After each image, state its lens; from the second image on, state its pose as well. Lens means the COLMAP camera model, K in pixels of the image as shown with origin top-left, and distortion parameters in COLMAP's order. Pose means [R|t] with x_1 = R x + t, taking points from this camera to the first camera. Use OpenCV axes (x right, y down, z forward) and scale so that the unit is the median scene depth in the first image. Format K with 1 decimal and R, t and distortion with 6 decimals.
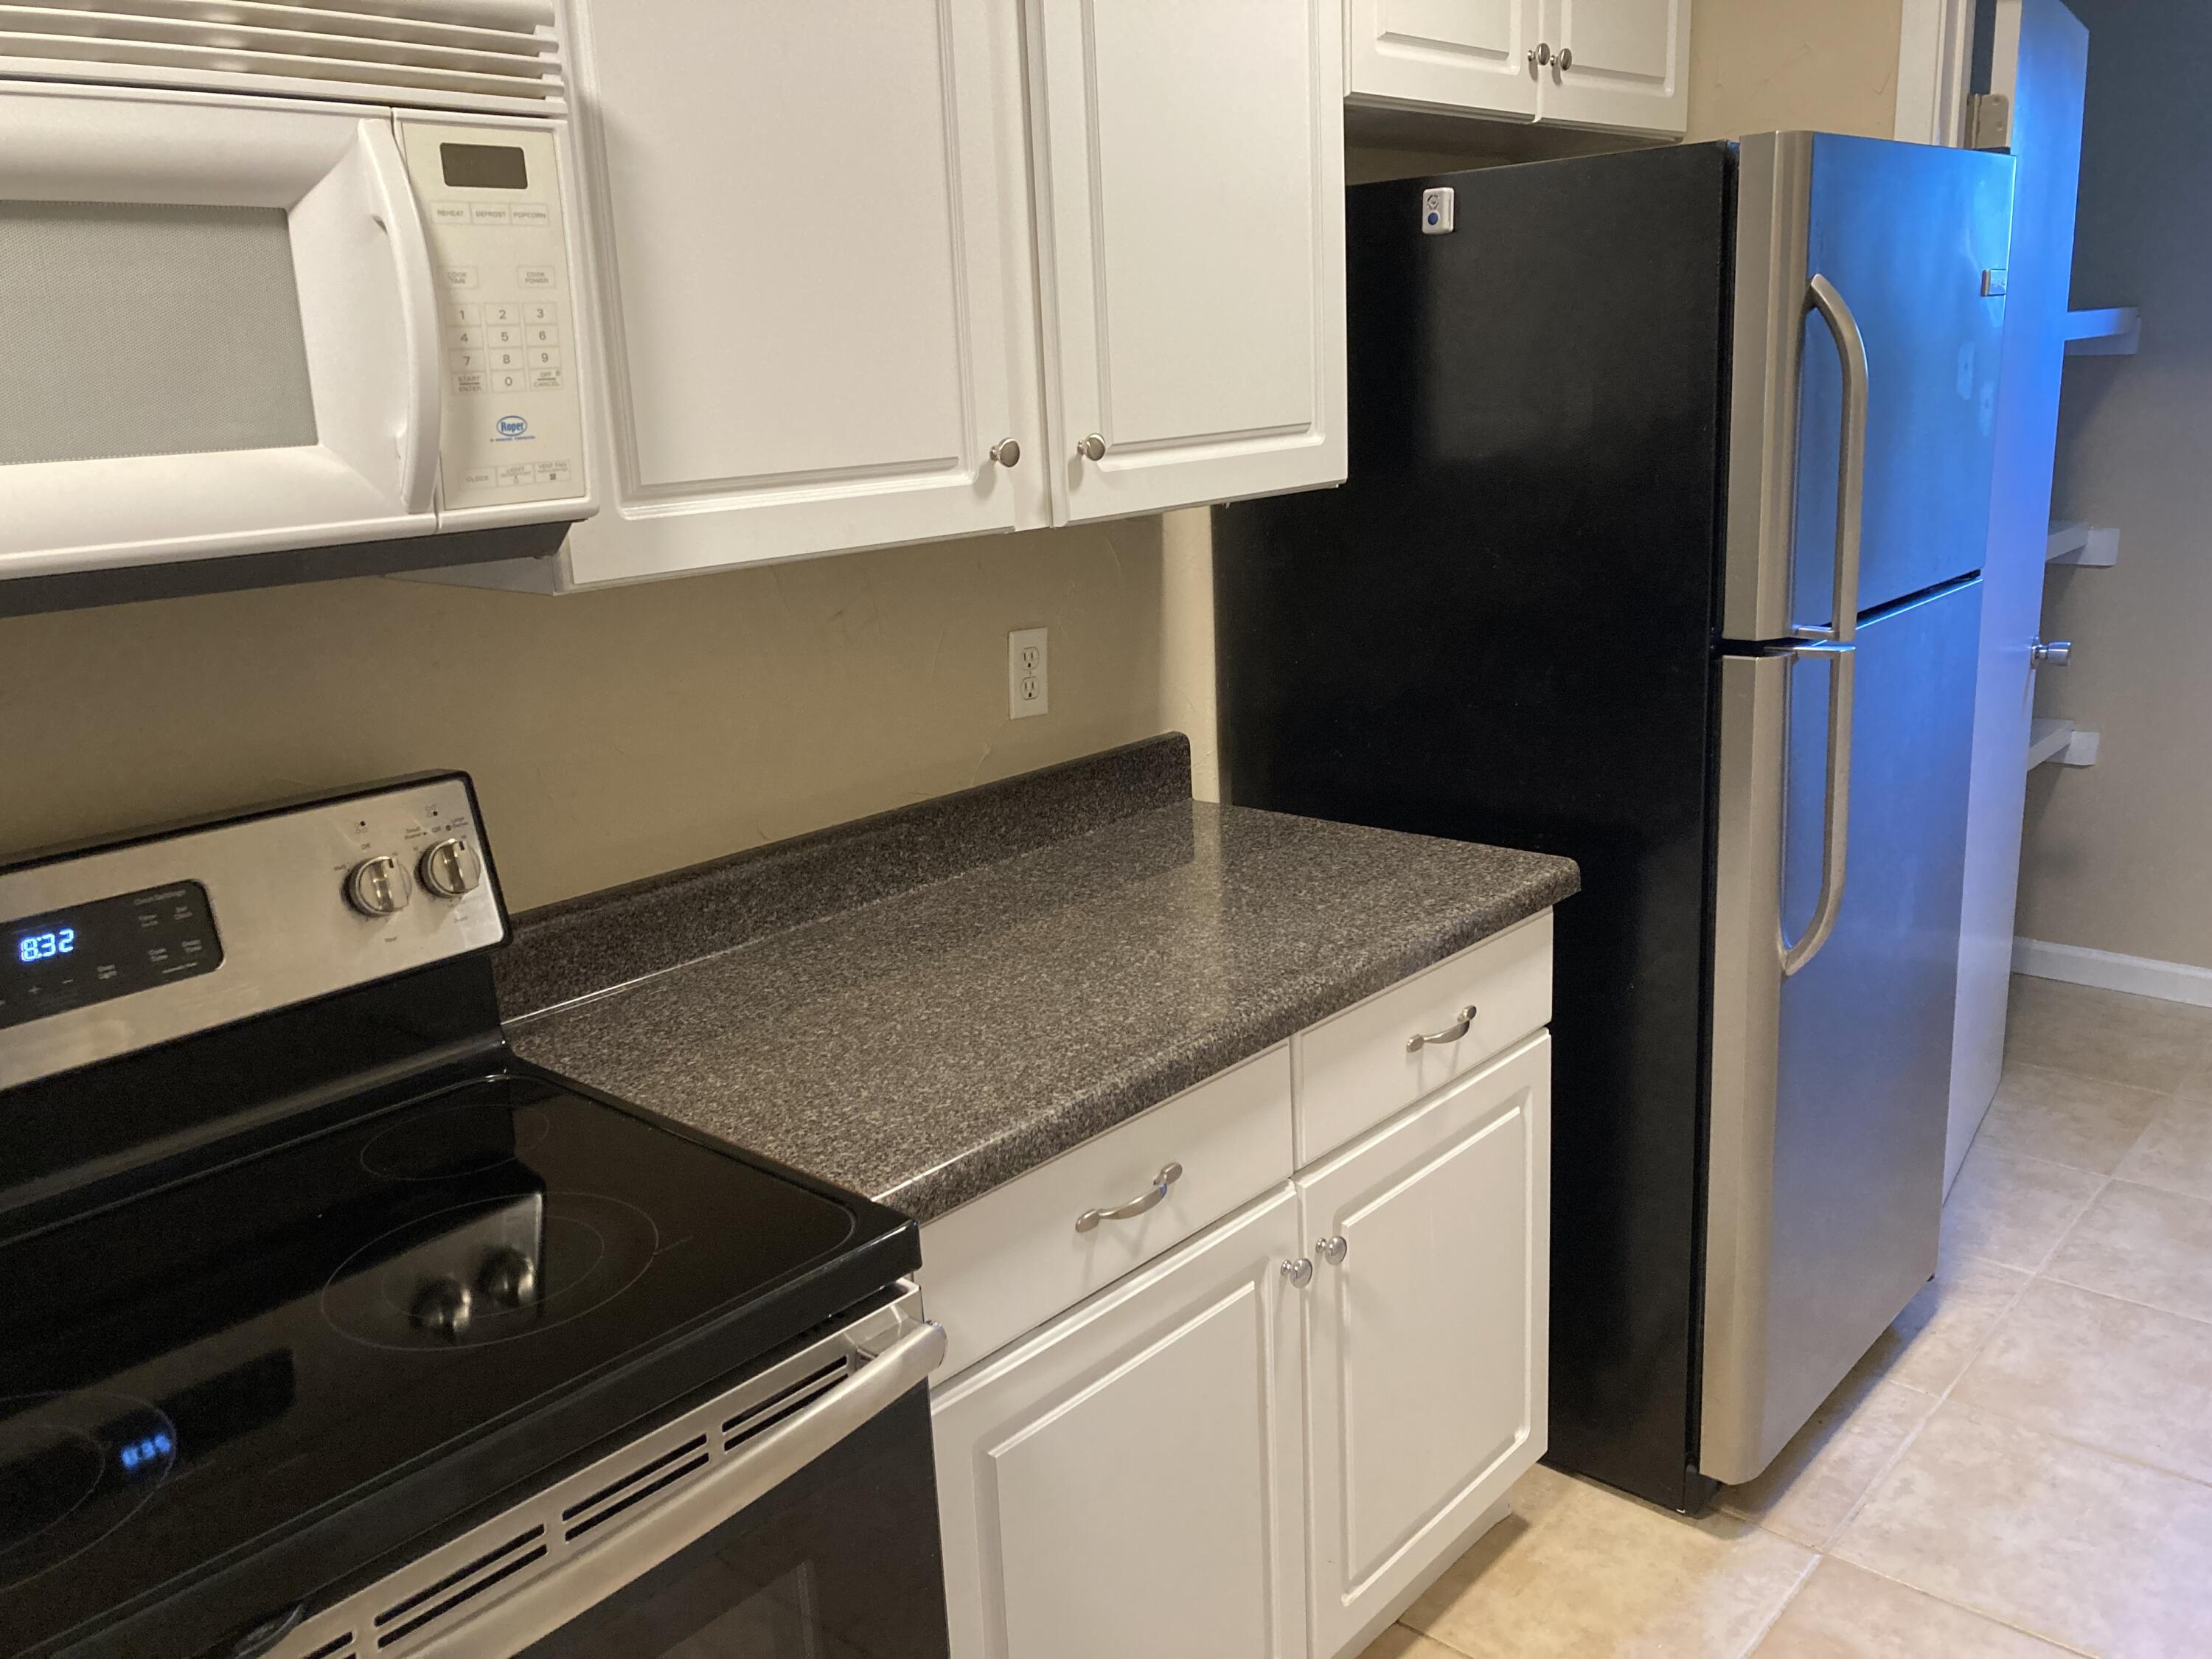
lens RADIAL K [[1824.3, 0, 1094.0], [0, 1824.3, 812.1], [0, 0, 1]] dist [0.046122, -0.046181]
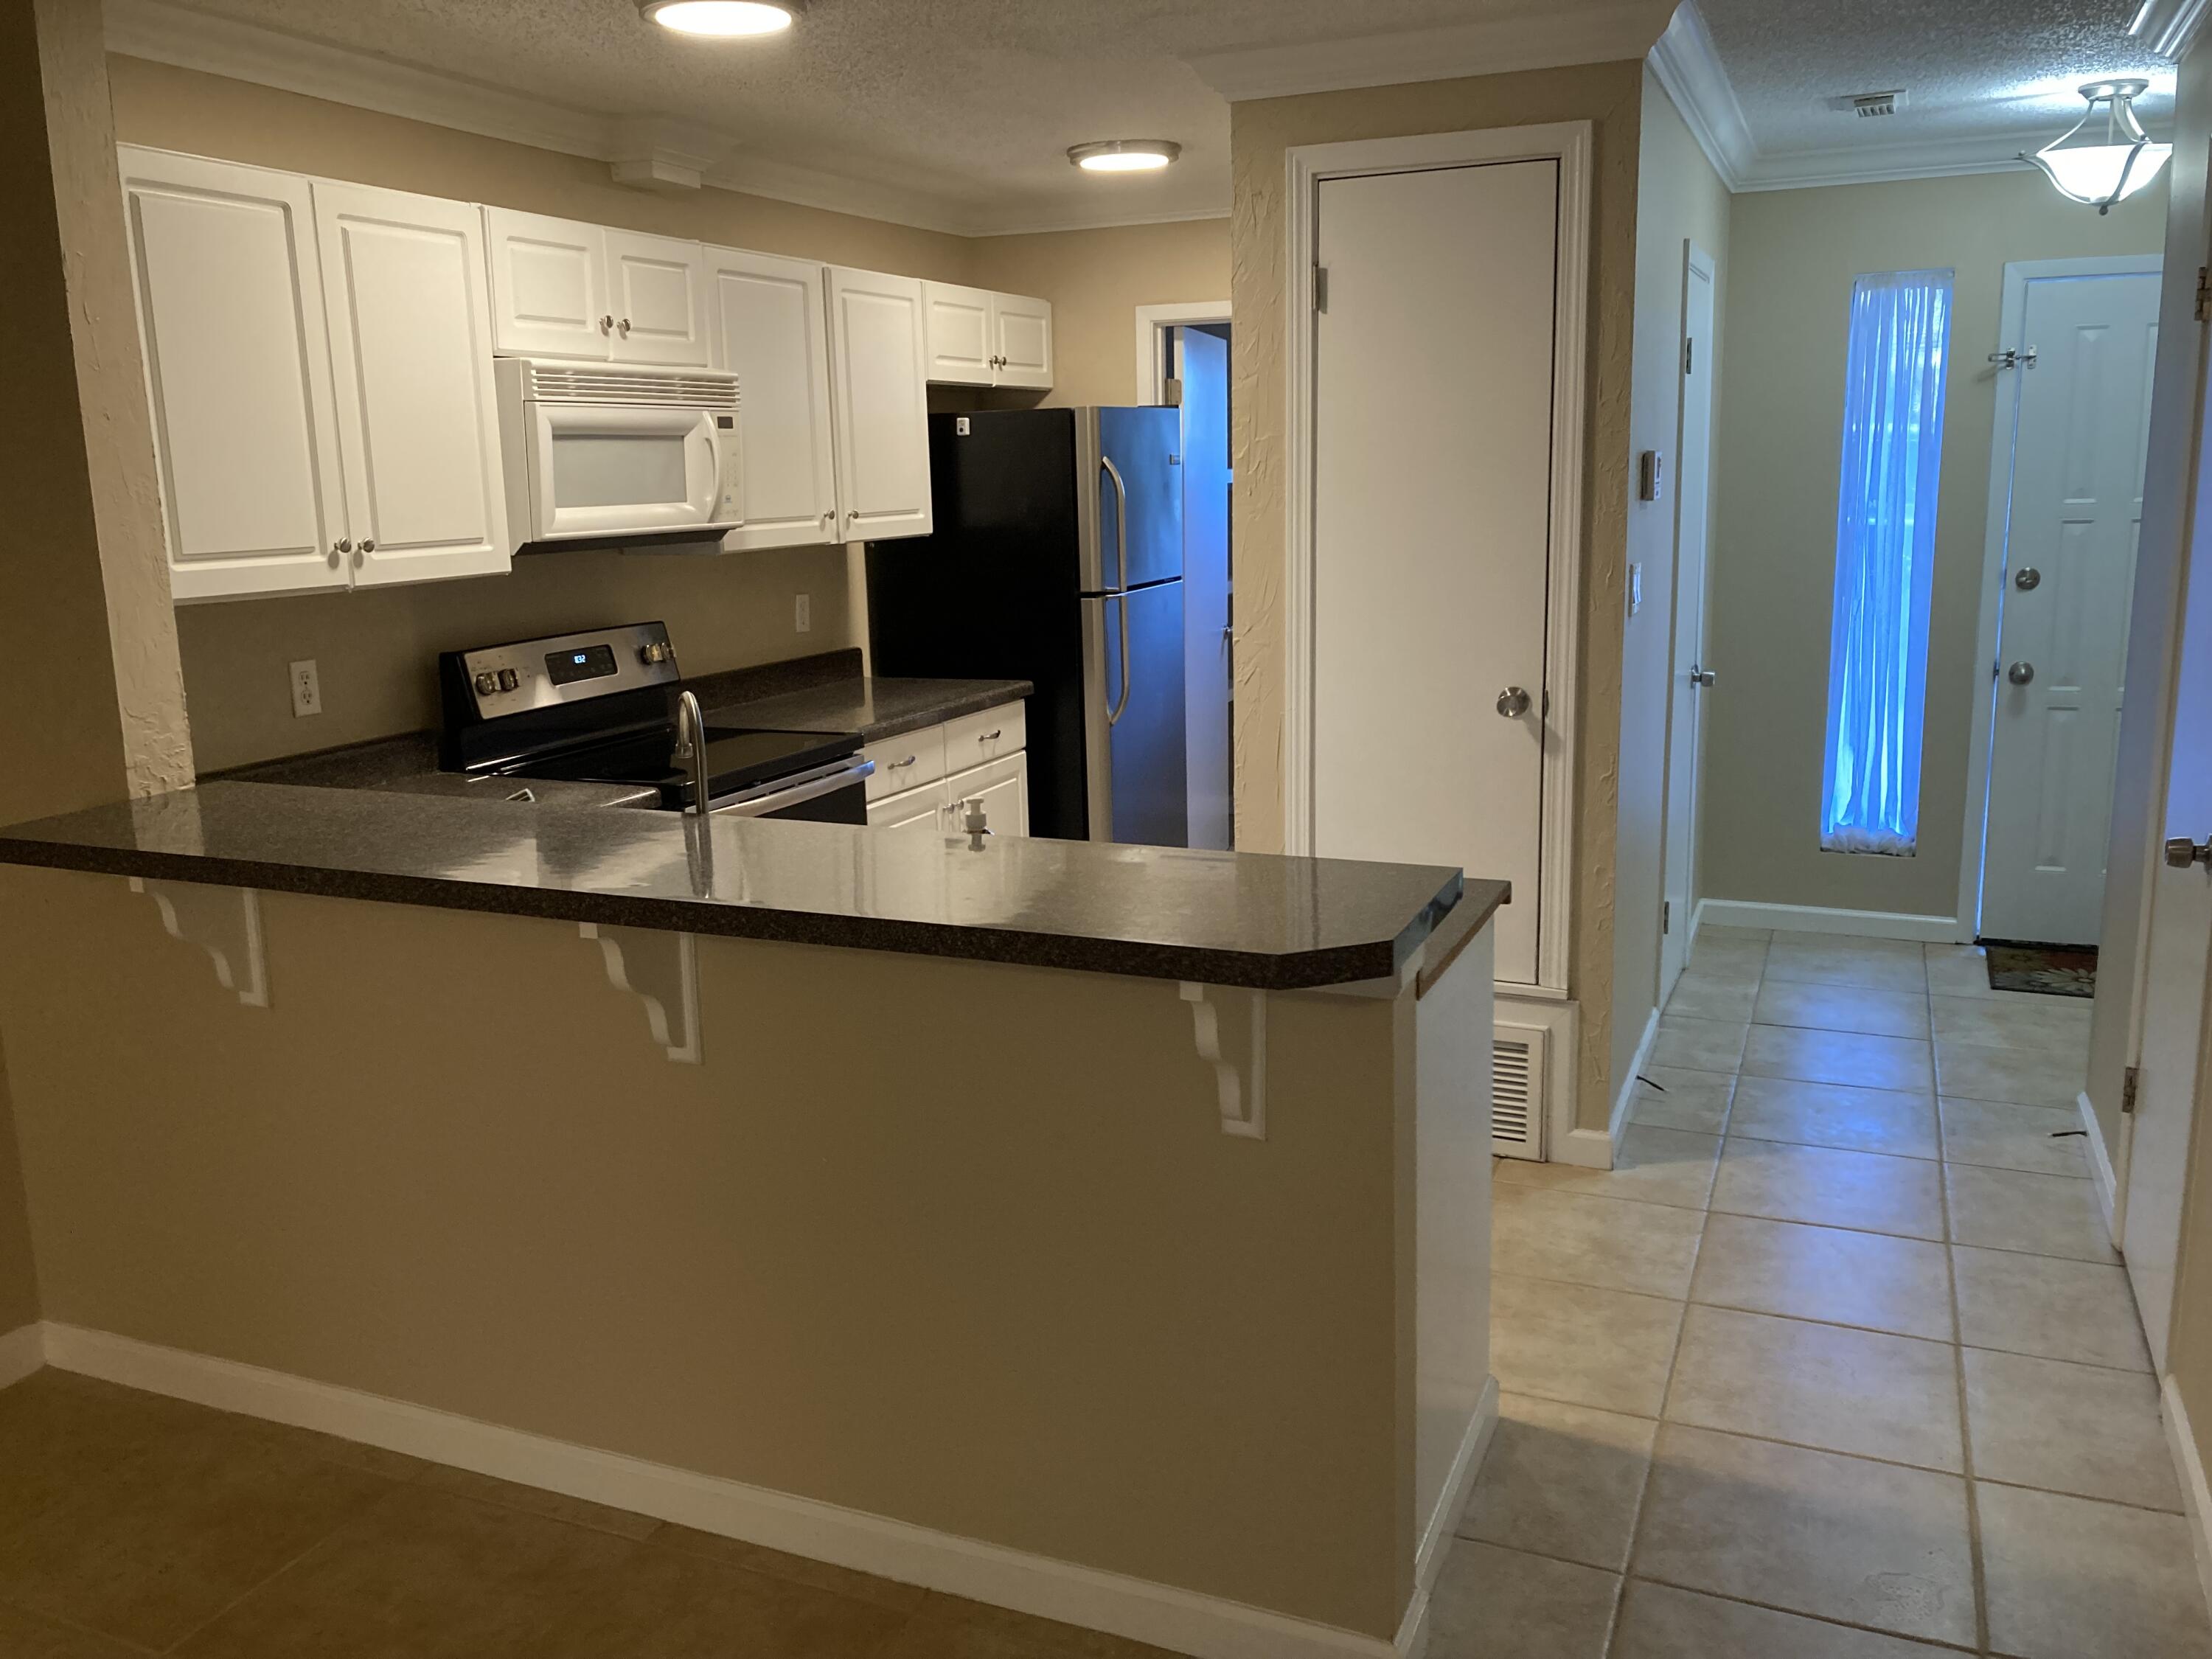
lens RADIAL K [[1808.4, 0, 1099.7], [0, 1808.4, 834.5], [0, 0, 1]] dist [0.086901, -0.018300]
pose [[0.945122, -0.042431, 0.323950, -0.498672], [0.058998, 0.997396, -0.041486, 0.368400], [-0.321346, 0.058321, 0.945164, -1.476693]]
